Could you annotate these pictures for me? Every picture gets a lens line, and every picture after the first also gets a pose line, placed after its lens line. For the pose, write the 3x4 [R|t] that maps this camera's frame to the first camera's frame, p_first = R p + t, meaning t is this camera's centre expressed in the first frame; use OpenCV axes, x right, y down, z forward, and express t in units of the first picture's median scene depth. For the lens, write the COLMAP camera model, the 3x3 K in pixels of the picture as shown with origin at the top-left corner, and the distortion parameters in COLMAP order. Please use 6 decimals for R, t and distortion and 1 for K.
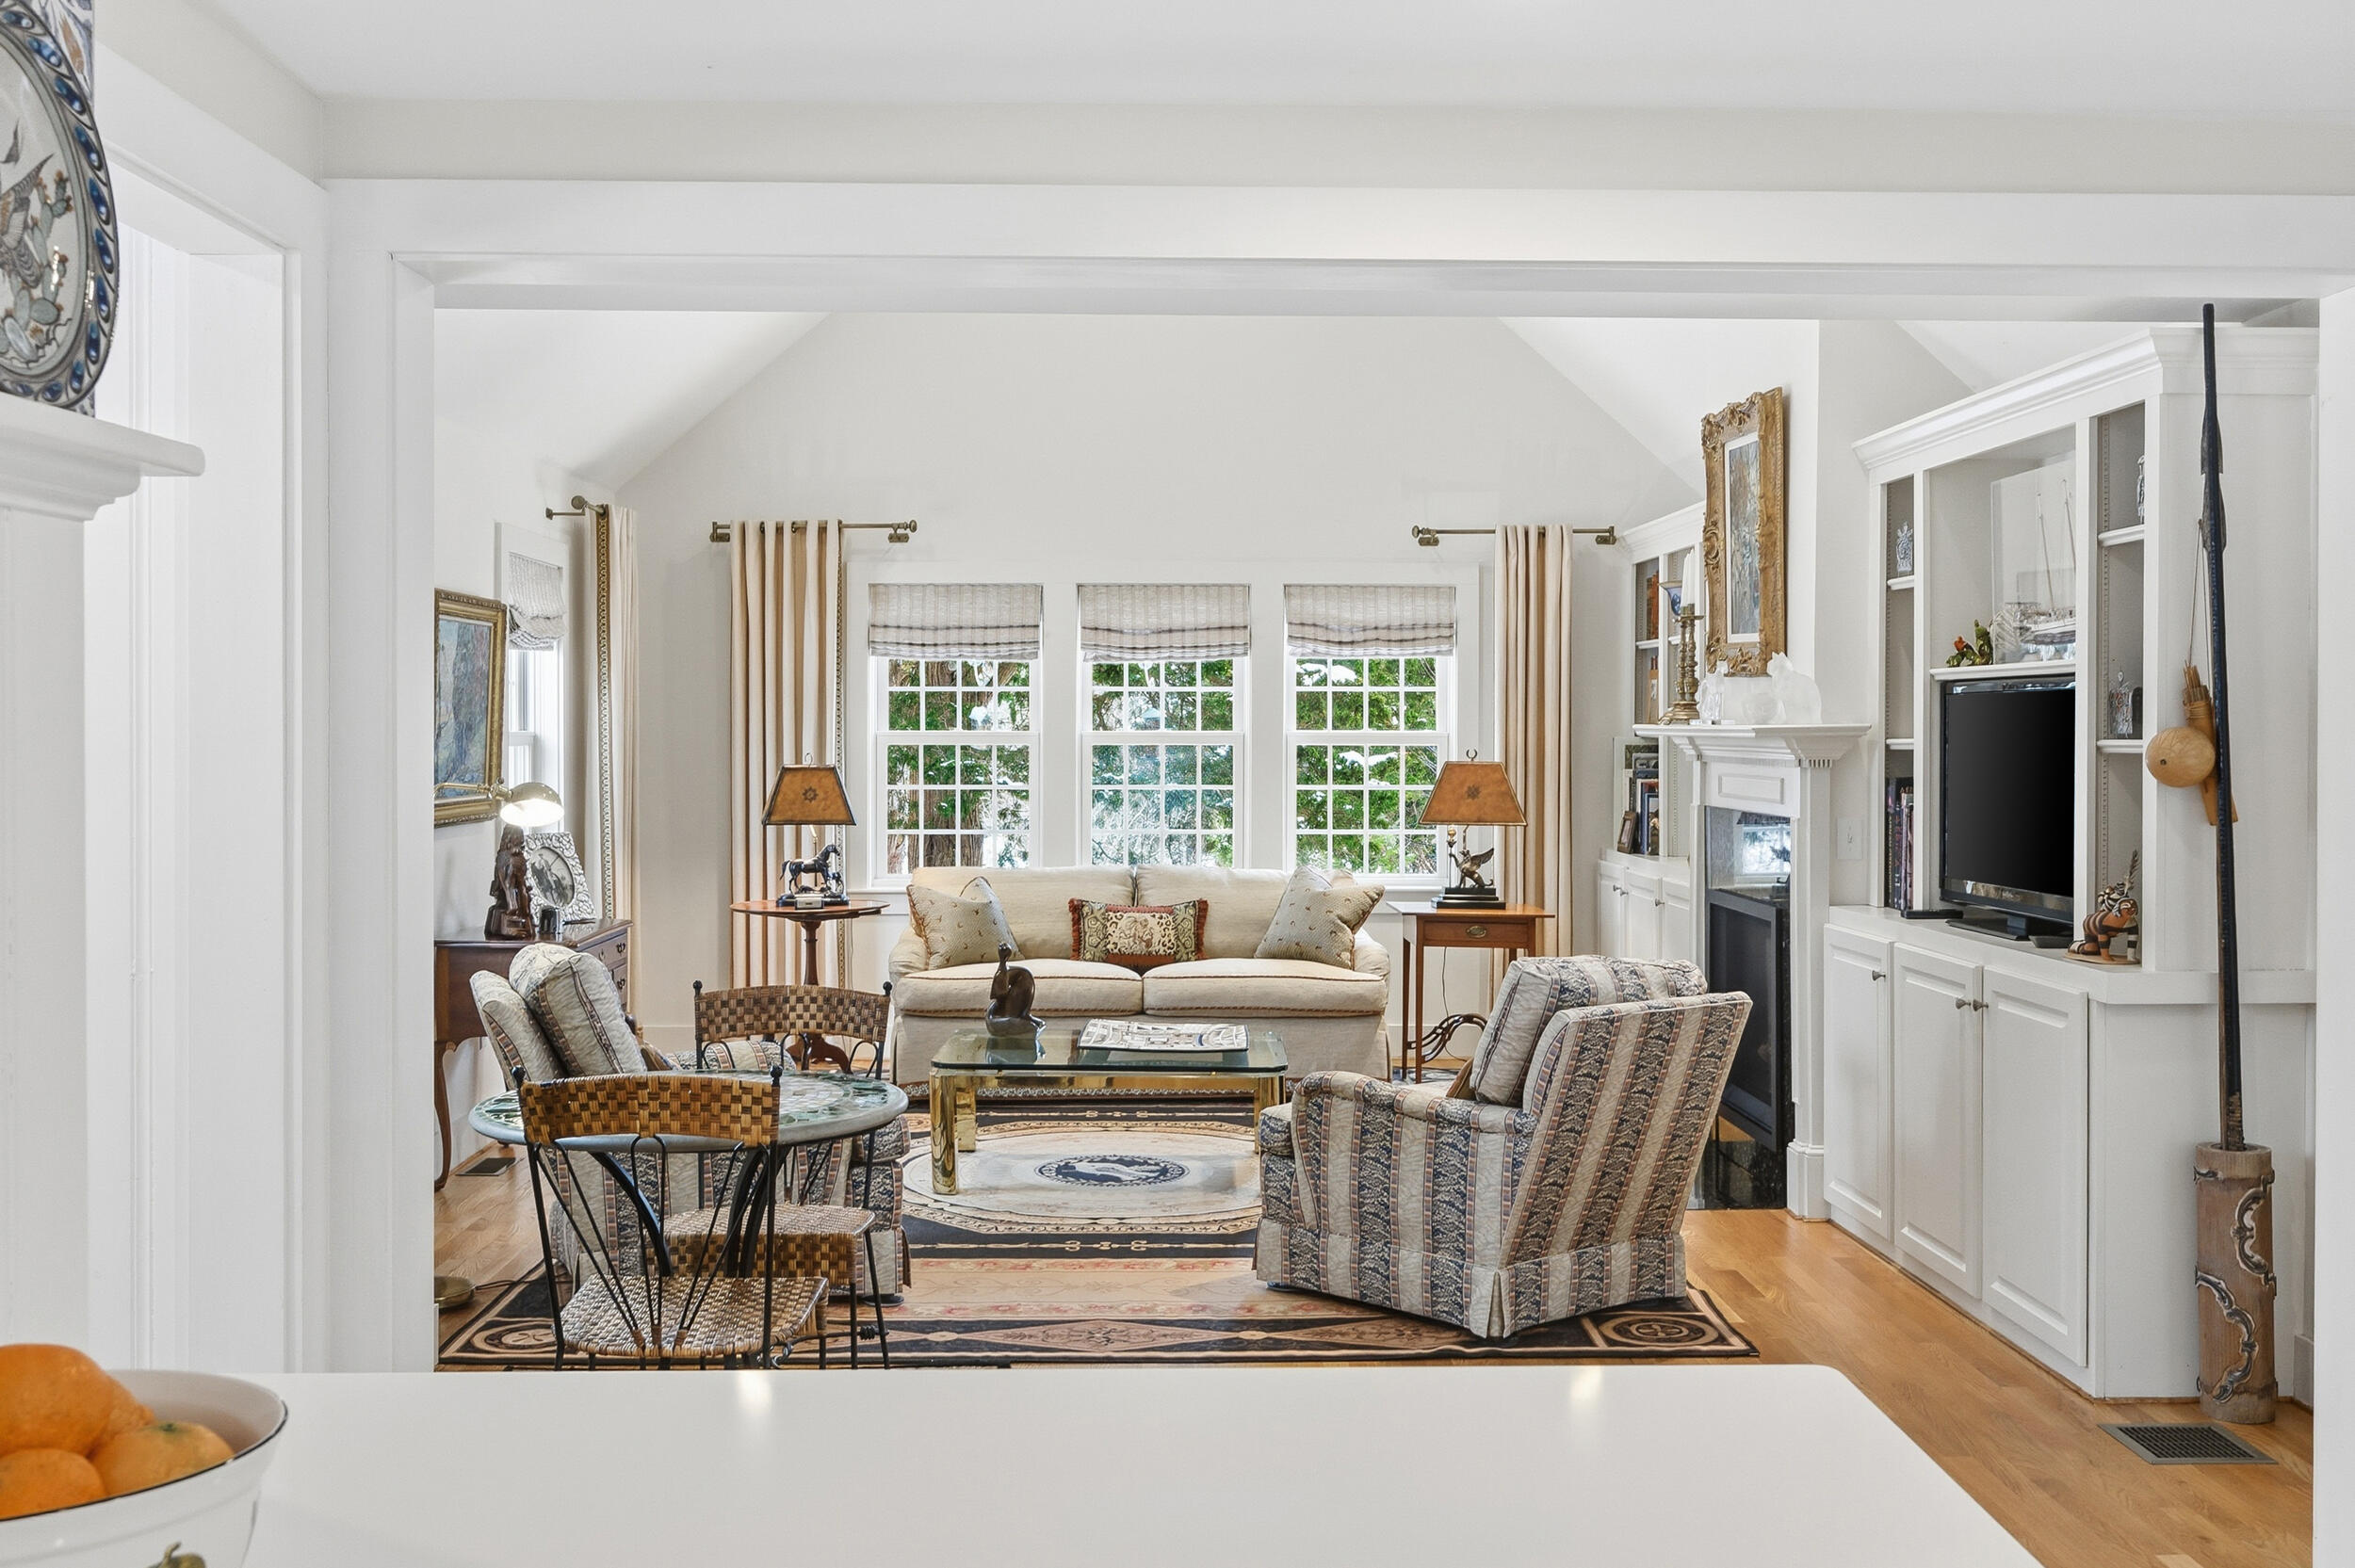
lens RADIAL K [[2168.6, 0, 1175.0], [0, 2168.6, 743.0], [0, 0, 1]] dist [-0.012343, -0.002777]
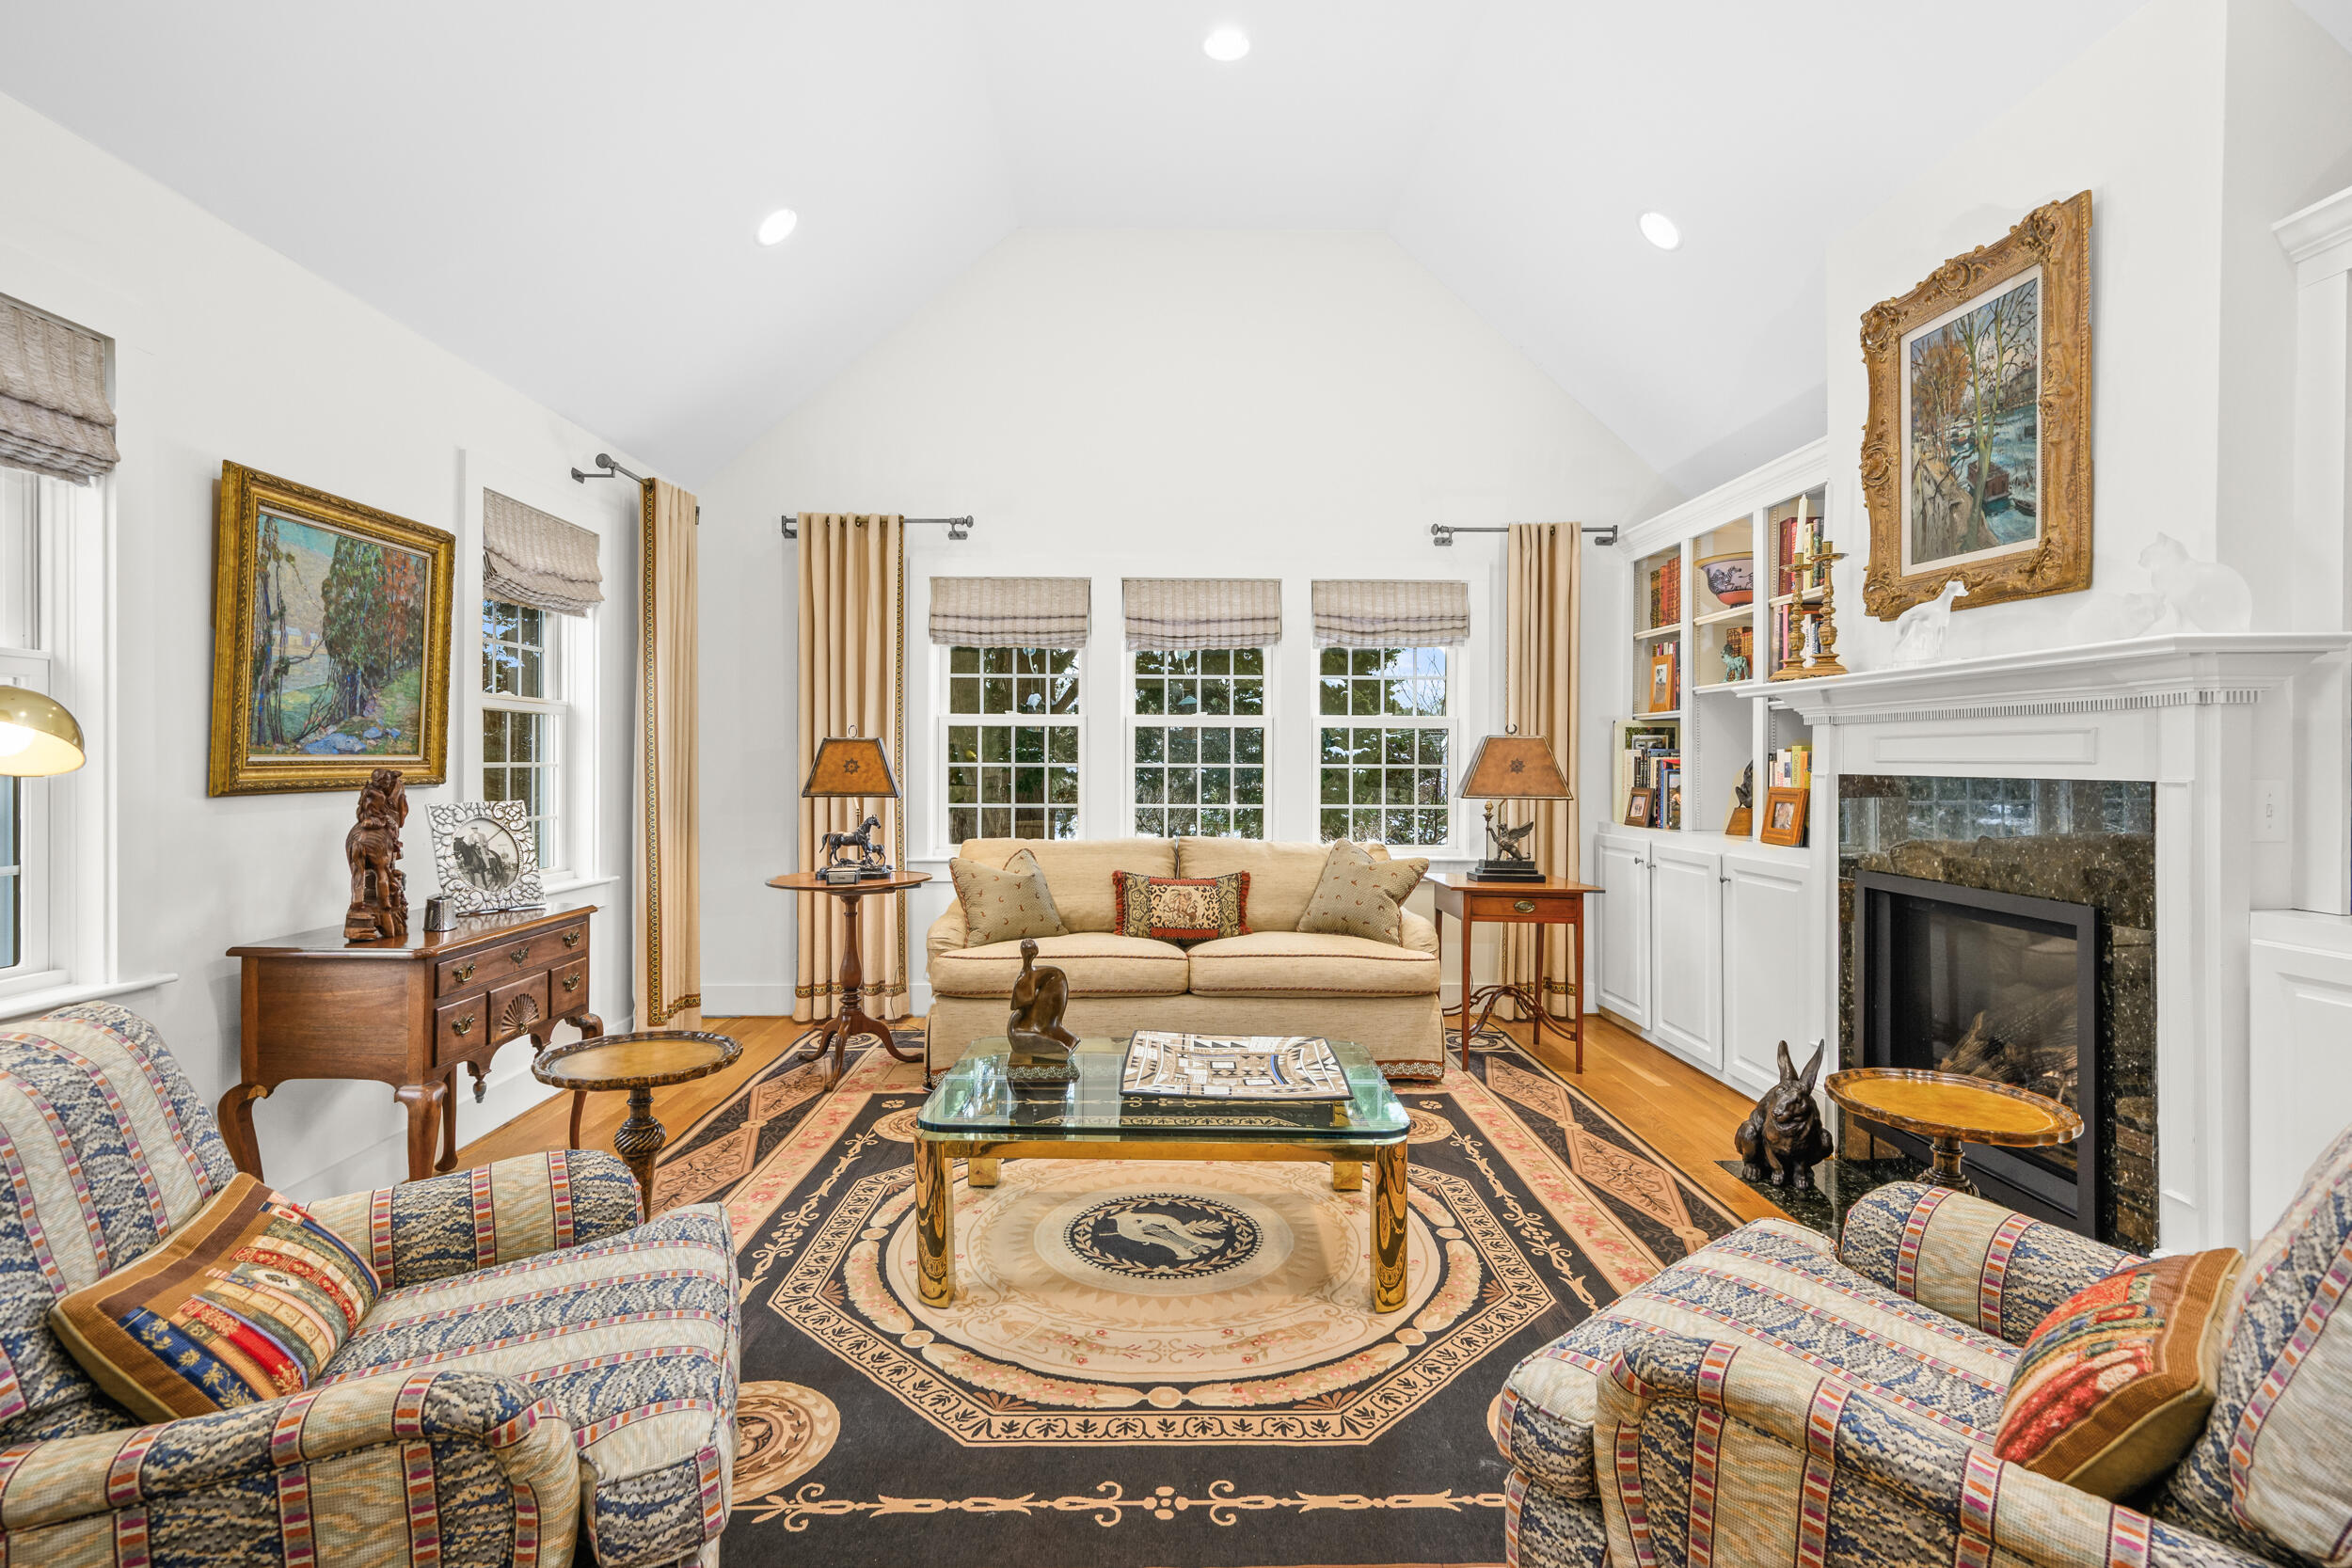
lens RADIAL K [[1122.8, 0, 1180.6], [0, 1122.8, 754.4], [0, 0, 1]] dist [-0.000270, -0.000142]
pose [[0.999974, 0.003065, 0.006473, -0.020963], [-0.003000, 0.999945, -0.010012, 0.022672], [-0.006504, 0.009993, 0.999929, 0.477691]]
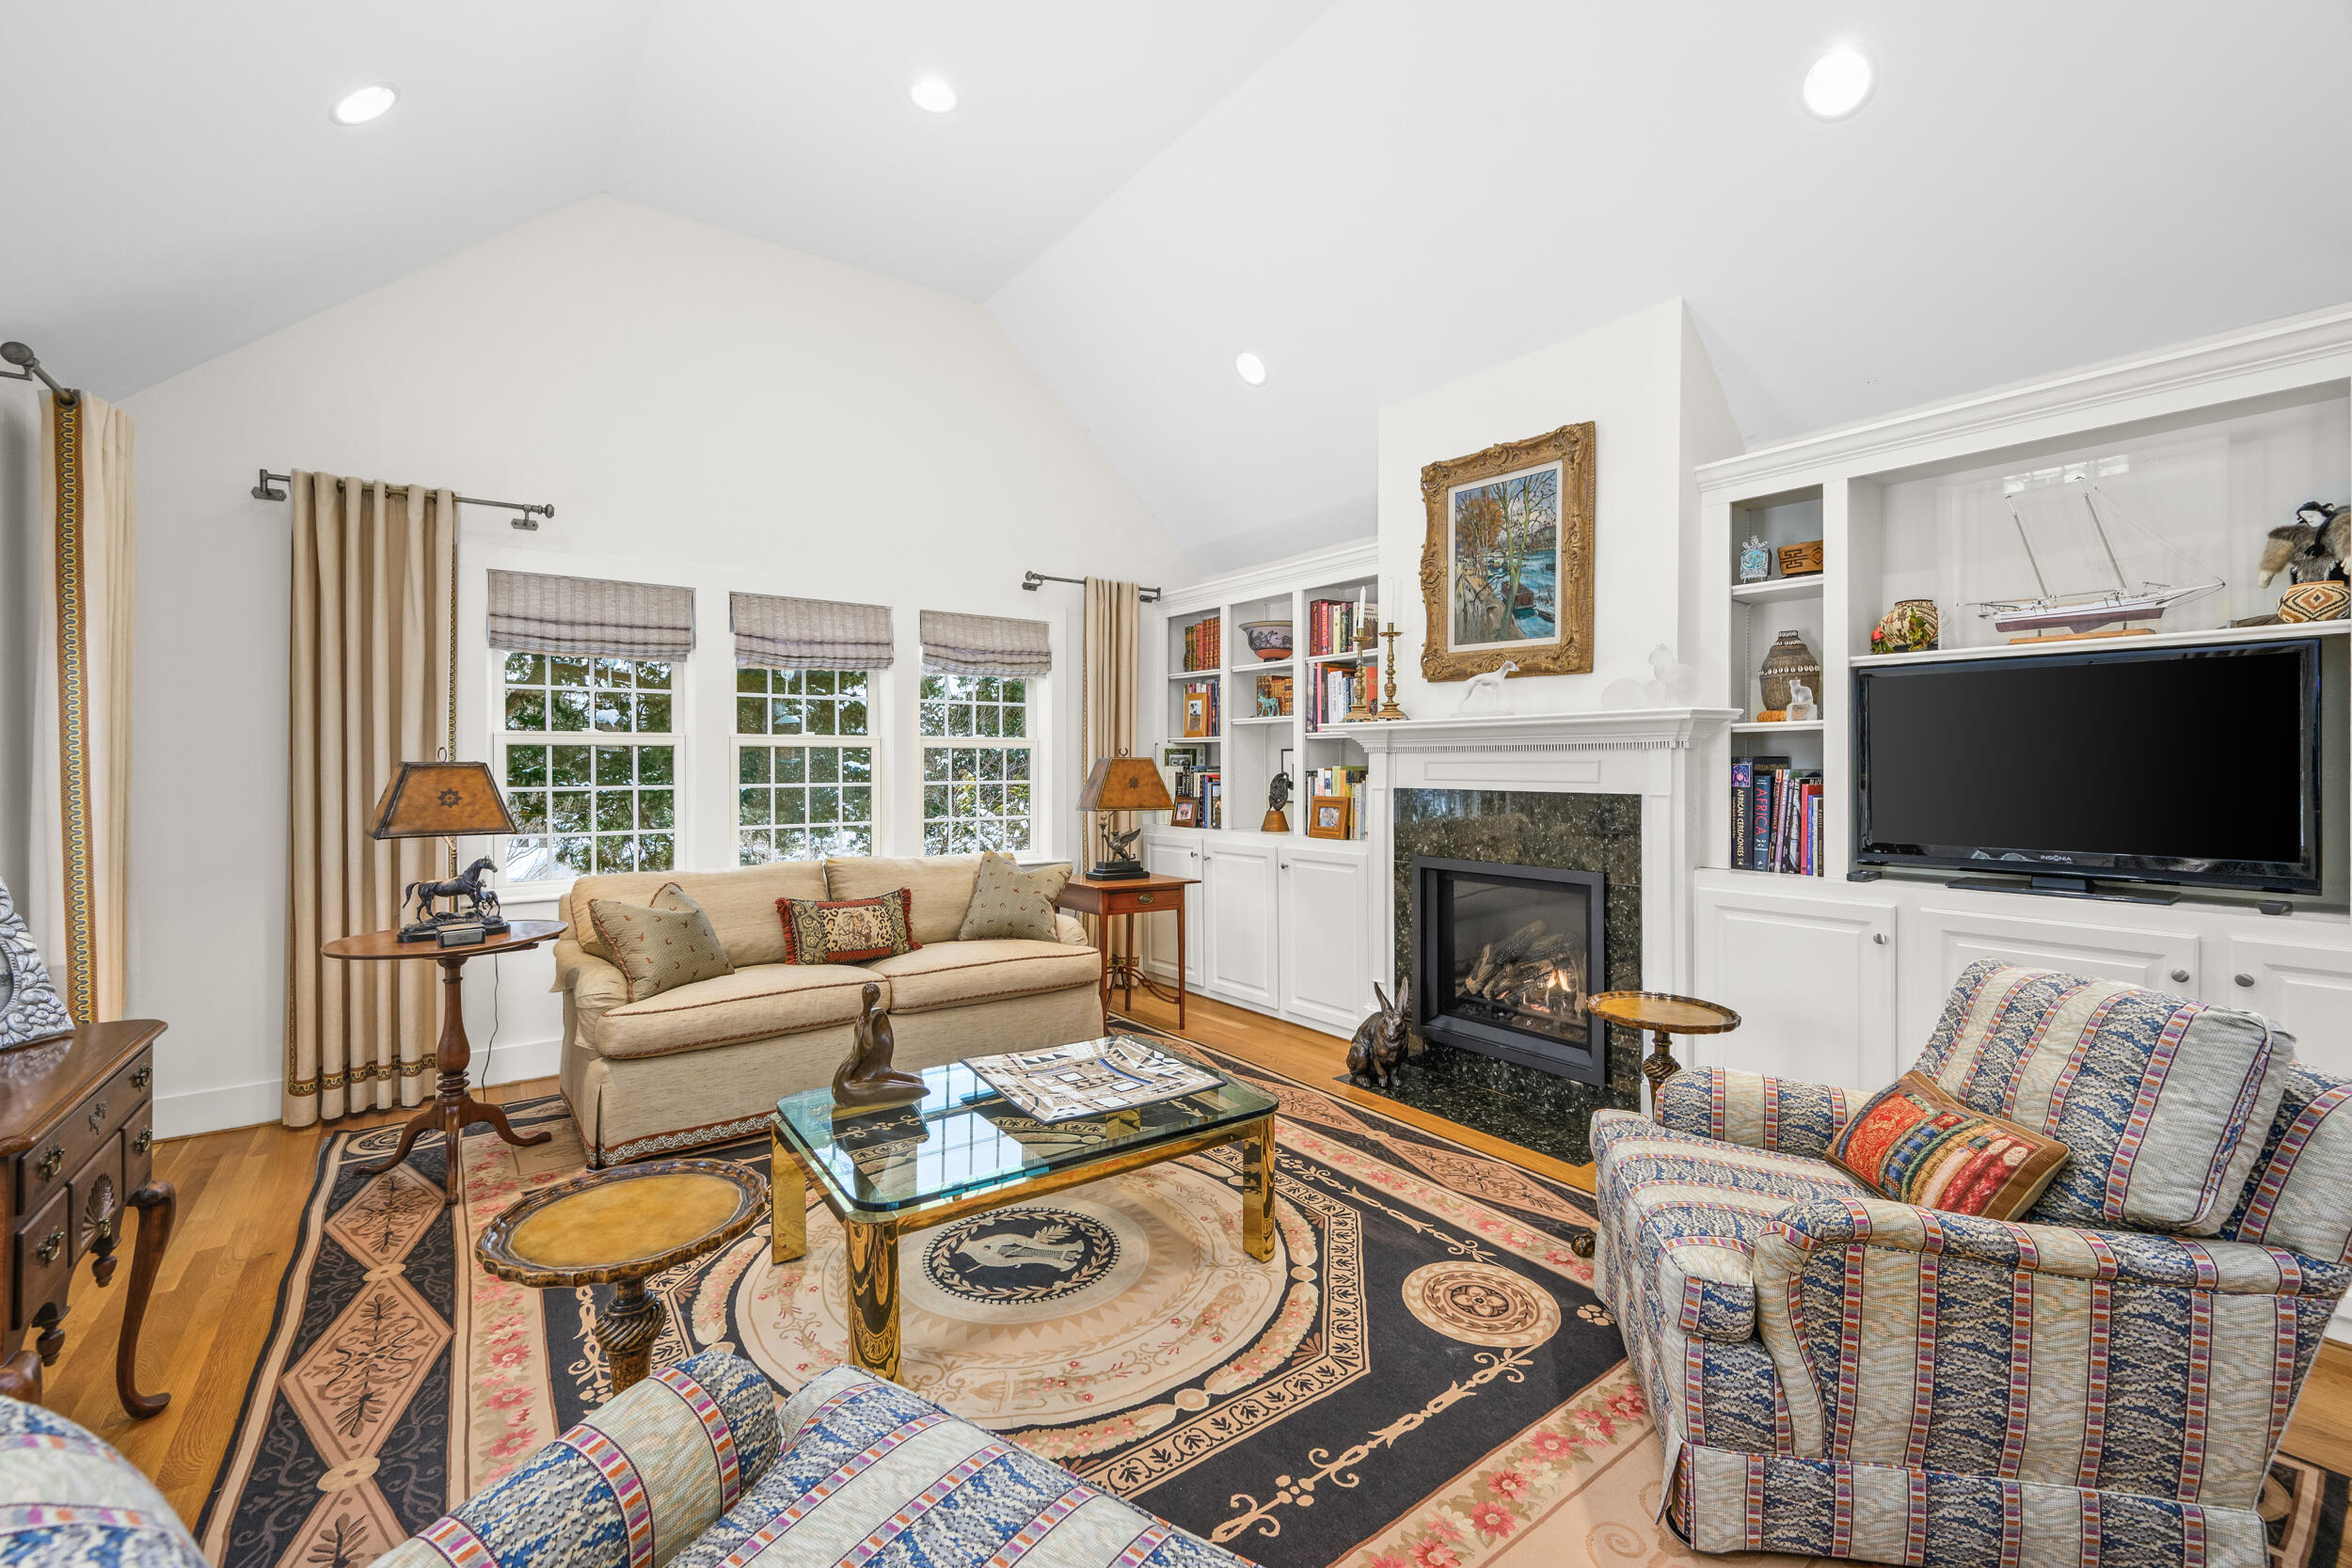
lens RADIAL K [[969.5, 0, 1175.9], [0, 969.5, 759.9], [0, 0, 1]] dist [-0.000309, -0.000373]
pose [[0.815389, -0.001477, 0.578912, -0.154039], [0.006995, 0.999949, -0.007300, 0.013875], [-0.578872, 0.010002, 0.815357, 0.540893]]
